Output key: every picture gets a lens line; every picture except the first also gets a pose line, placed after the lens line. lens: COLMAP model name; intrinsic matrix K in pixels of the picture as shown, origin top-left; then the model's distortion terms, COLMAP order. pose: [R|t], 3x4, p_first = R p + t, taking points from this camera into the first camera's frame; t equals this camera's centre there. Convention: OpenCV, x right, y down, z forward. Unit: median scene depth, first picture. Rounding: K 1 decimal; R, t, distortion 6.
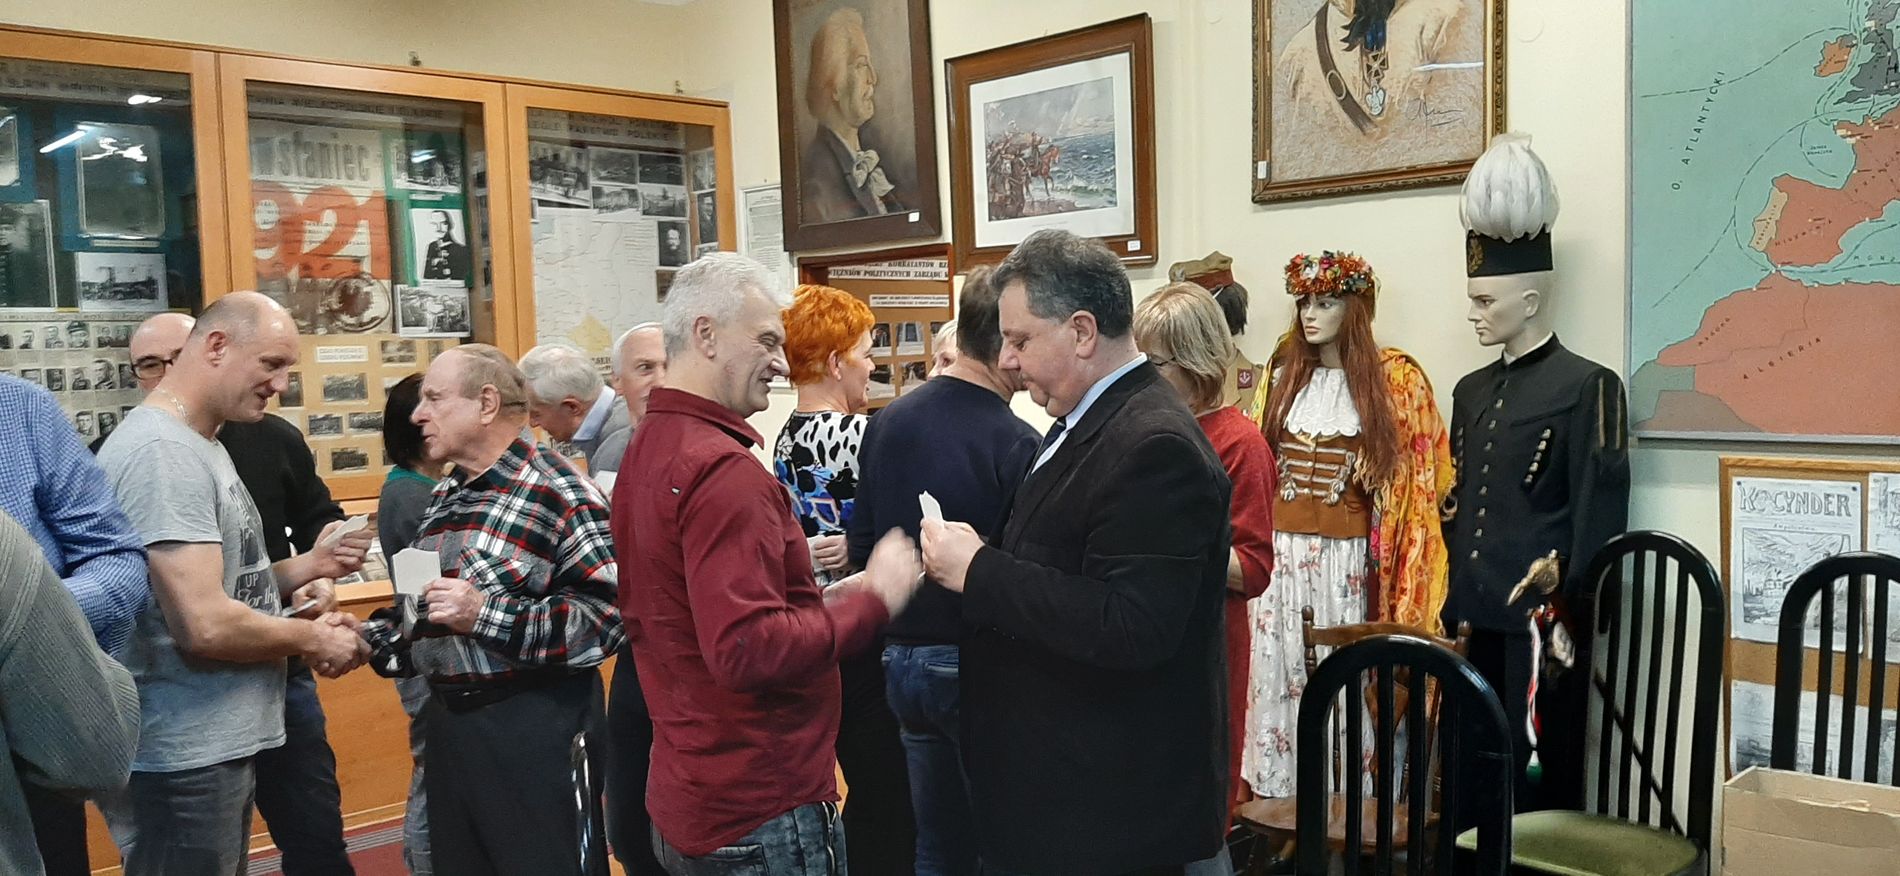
lens RADIAL K [[1477.1, 0, 947.8], [0, 1477.1, 470.6], [0, 0, 1]] dist [0.091941, -0.174649]
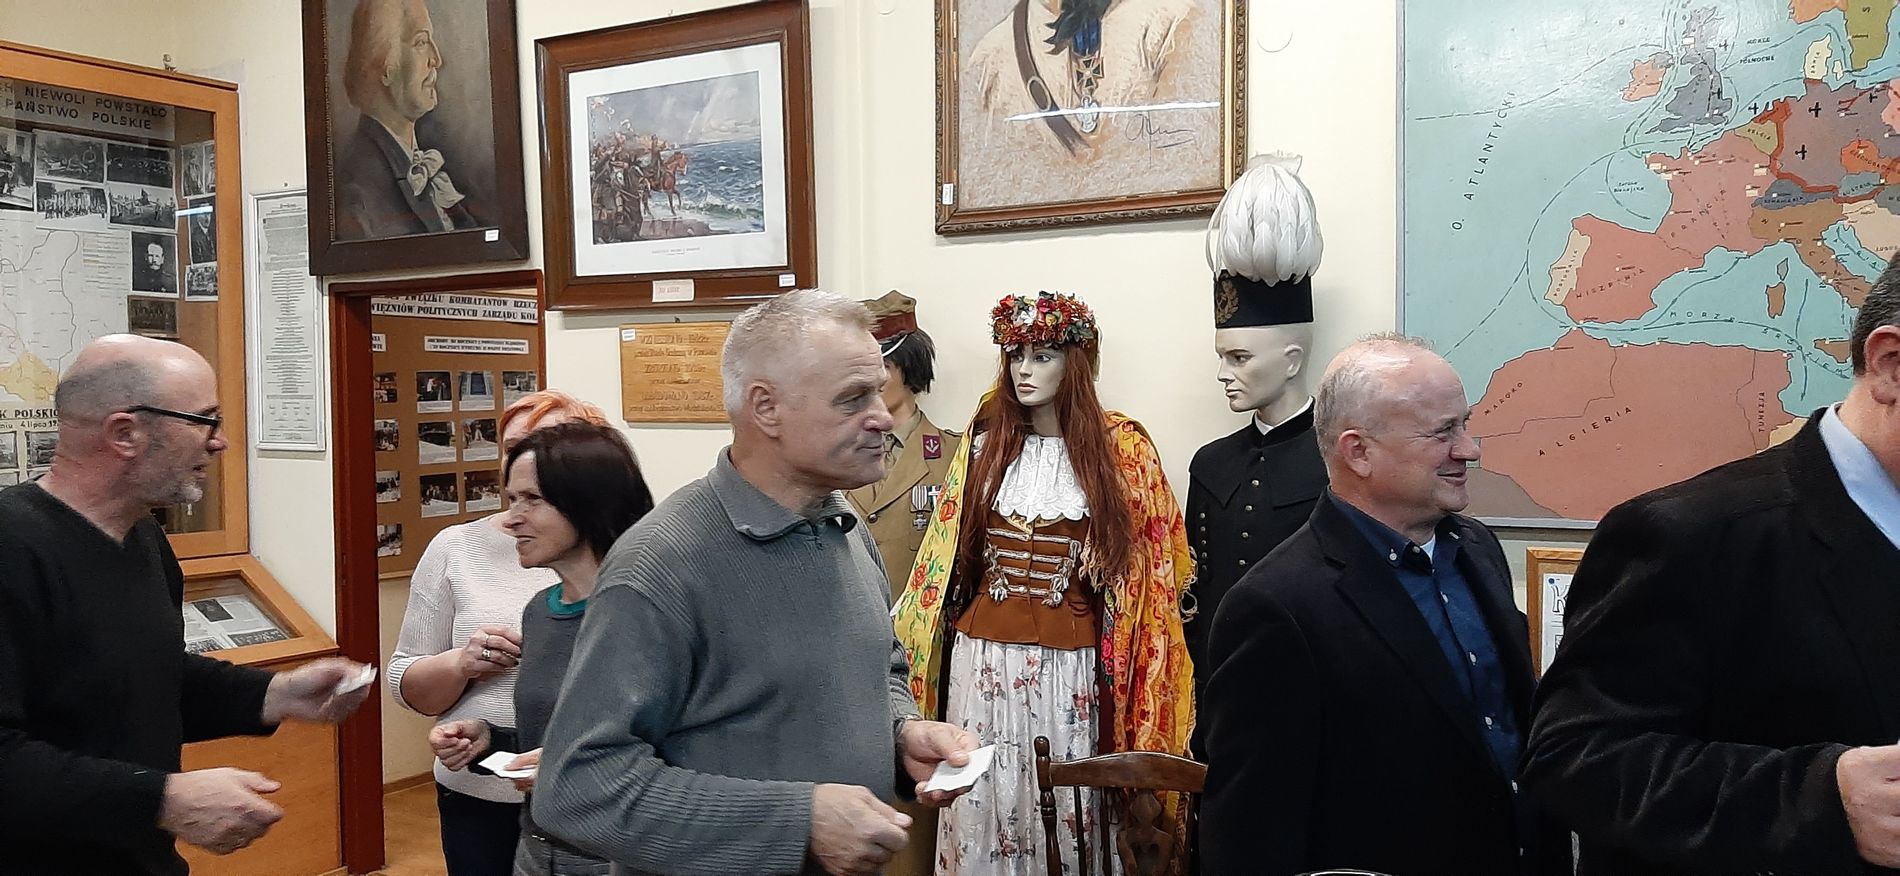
lens RADIAL K [[1483.2, 0, 941.0], [0, 1483.2, 448.5], [0, 0, 1]] dist [0.087378, -0.170330]
pose [[0.958151, 0.006329, 0.286195, -0.027455], [0.009320, 0.998536, -0.053282, -0.018919], [-0.286113, 0.053719, 0.956689, 0.236261]]
